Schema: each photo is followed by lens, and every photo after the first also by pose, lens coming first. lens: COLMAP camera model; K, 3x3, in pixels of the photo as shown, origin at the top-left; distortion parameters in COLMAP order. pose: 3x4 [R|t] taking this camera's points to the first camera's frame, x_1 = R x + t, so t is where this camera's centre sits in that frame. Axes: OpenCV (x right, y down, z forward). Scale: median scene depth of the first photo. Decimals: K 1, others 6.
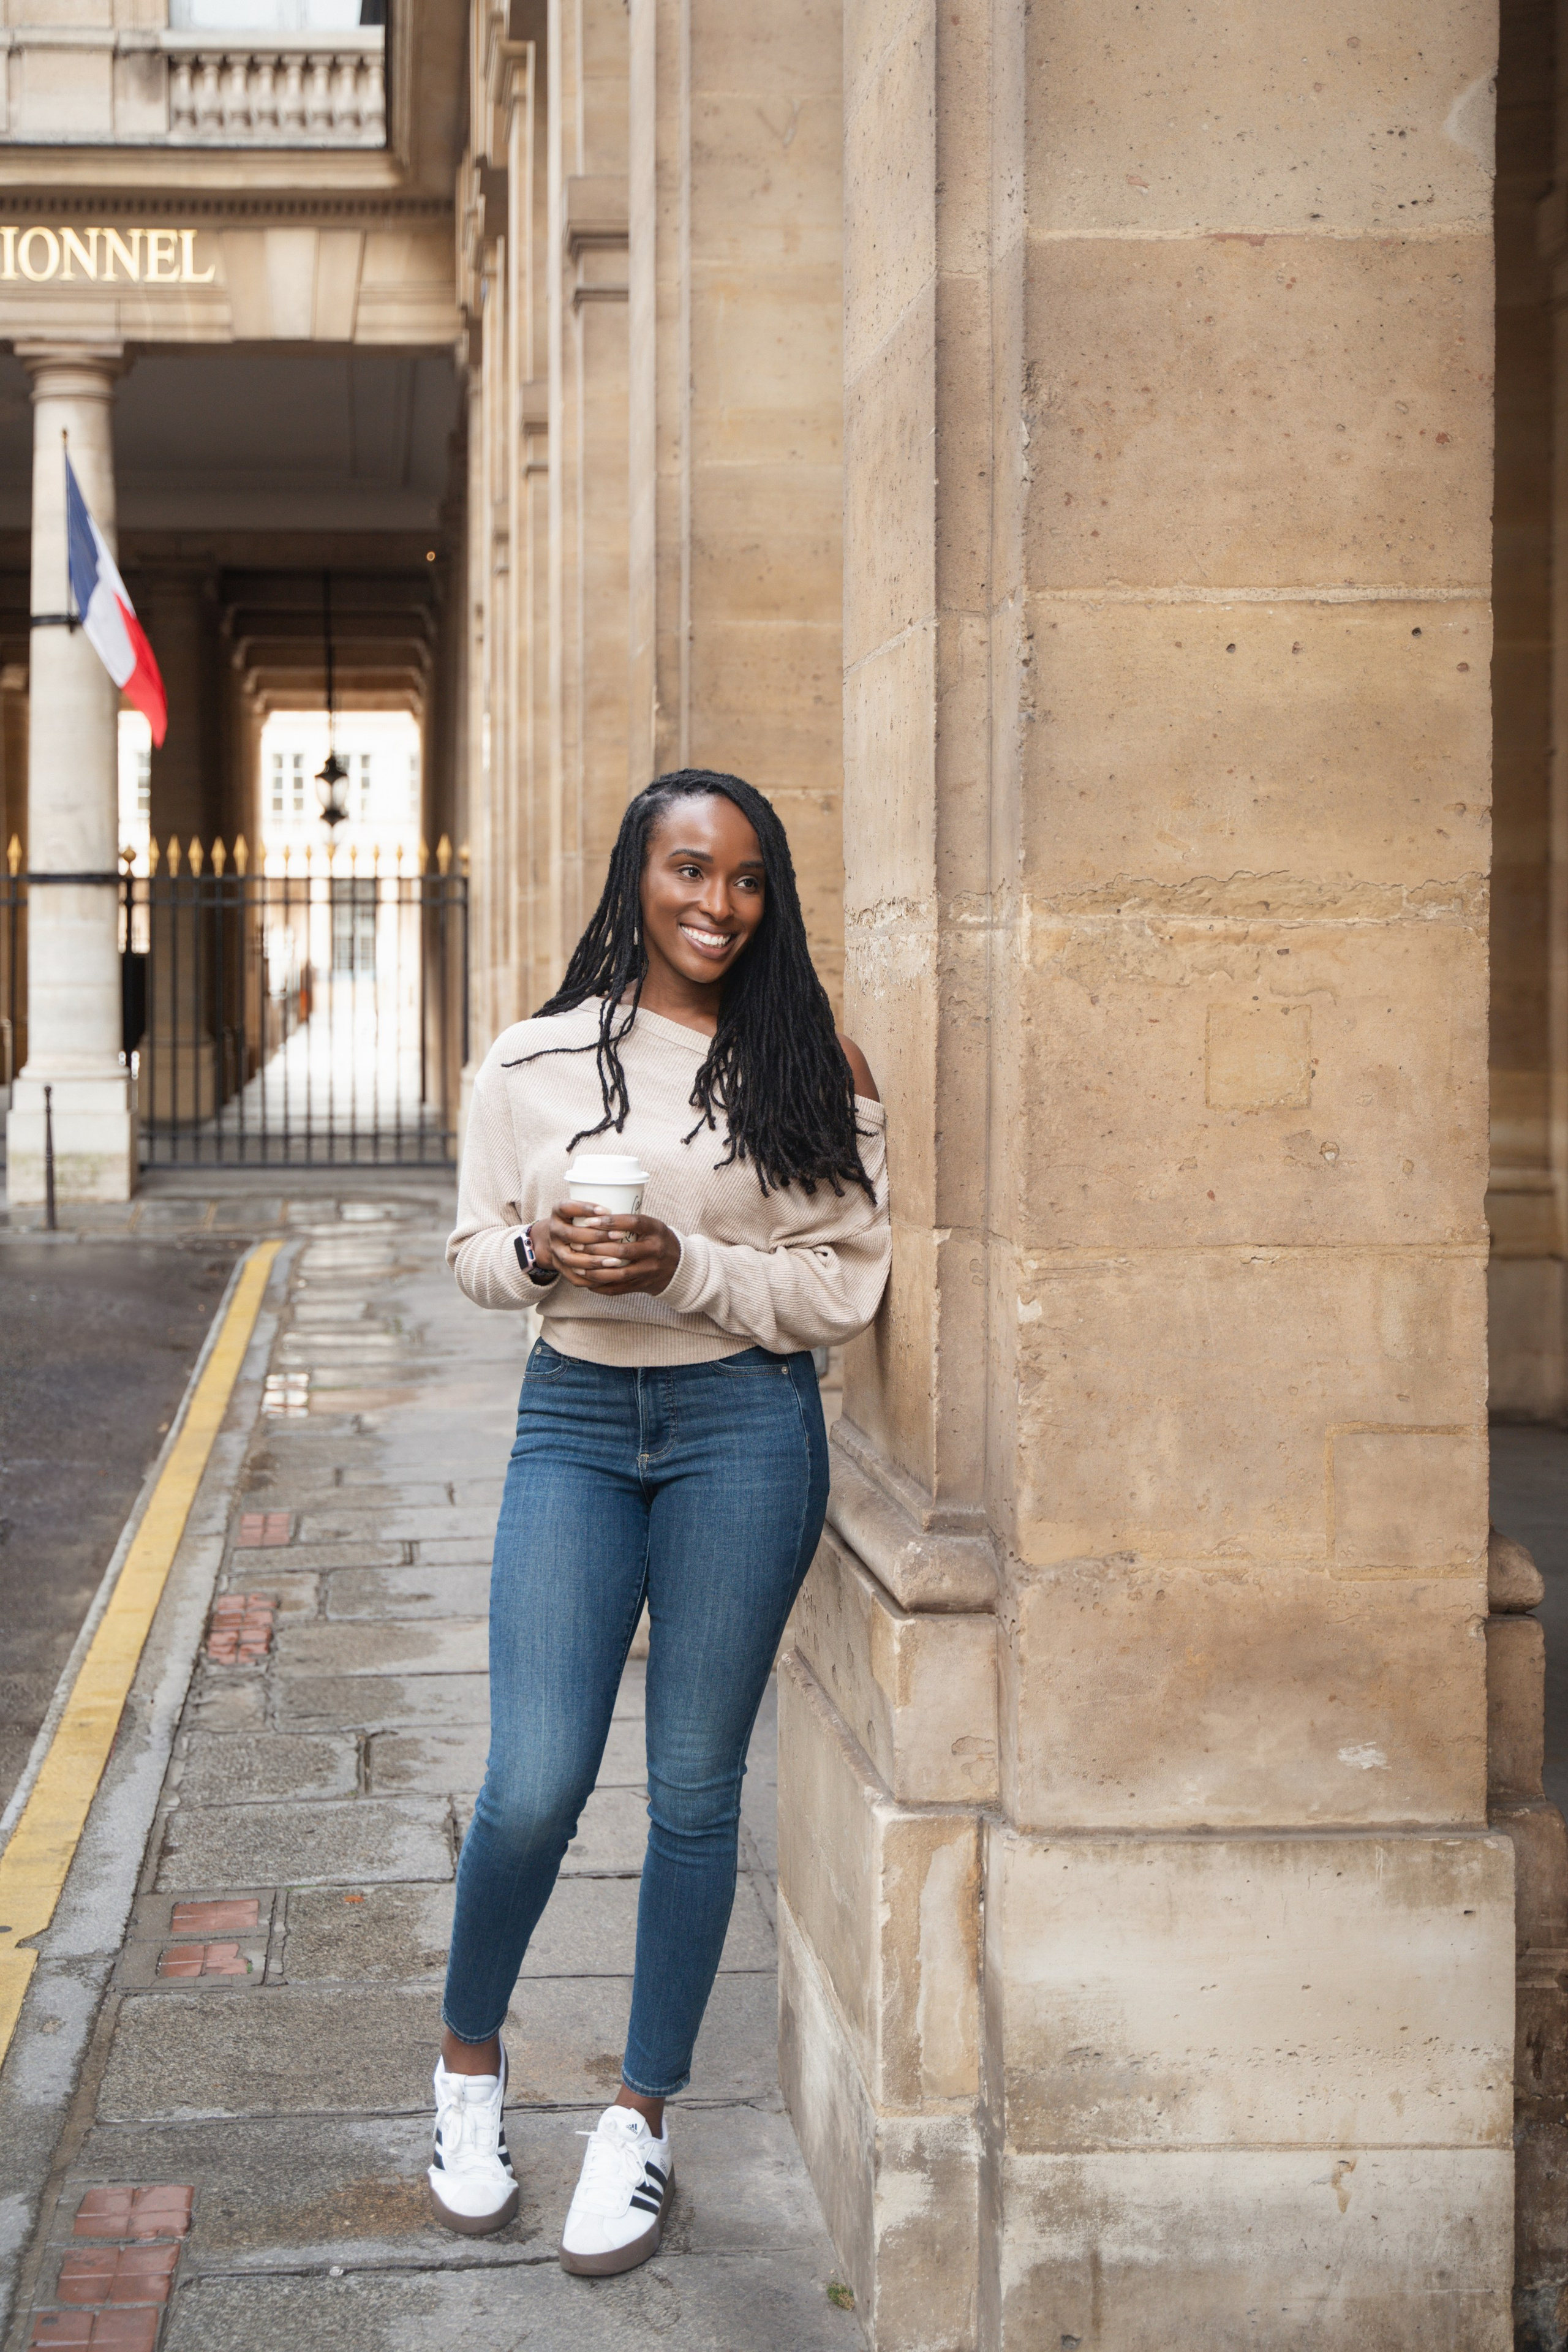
lens RADIAL K [[3044.6, 0, 784.0], [0, 3044.6, 1176.0], [0, 0, 1]] dist [0.011867, -0.072564]
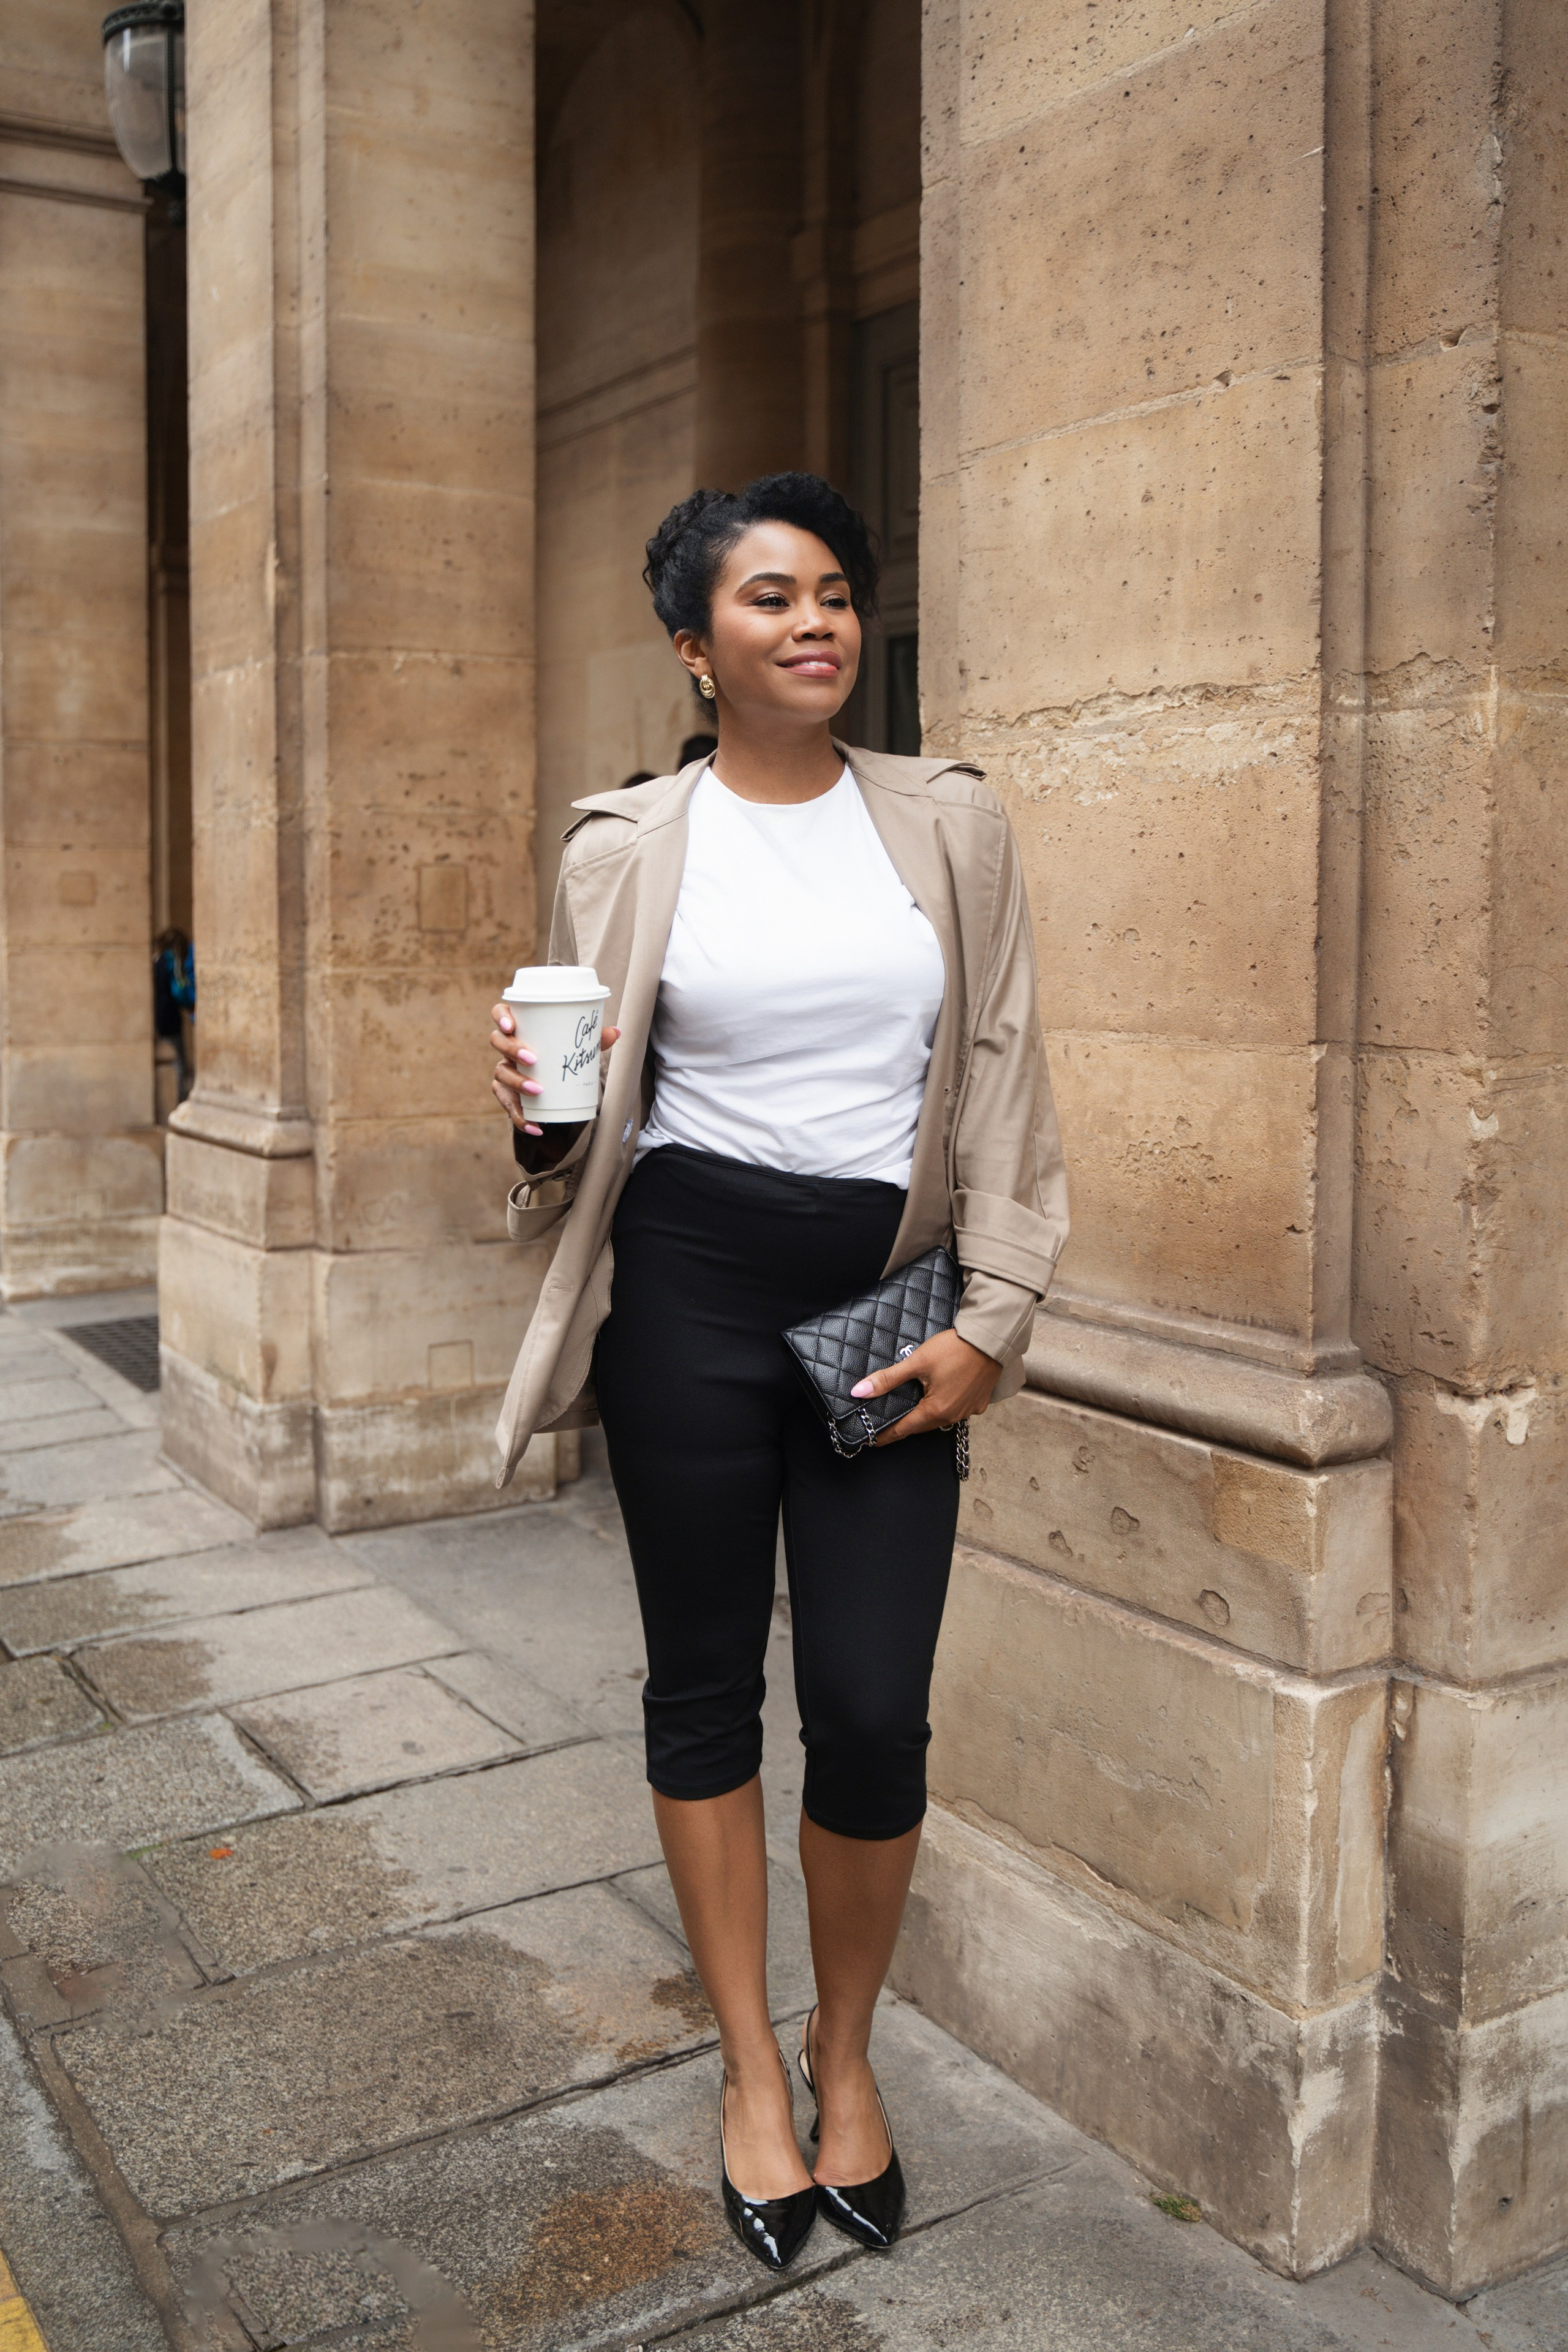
lens RADIAL K [[2134.5, 0, 783.0], [0, 2134.5, 1112.7], [0, 0, 1]] dist [-0.043884, 0.026497]
pose [[0.869521, -0.048463, 0.491513, -0.401133], [0.037550, 0.998781, 0.032049, 0.011484], [-0.492467, -0.009411, 0.870280, 0.528133]]
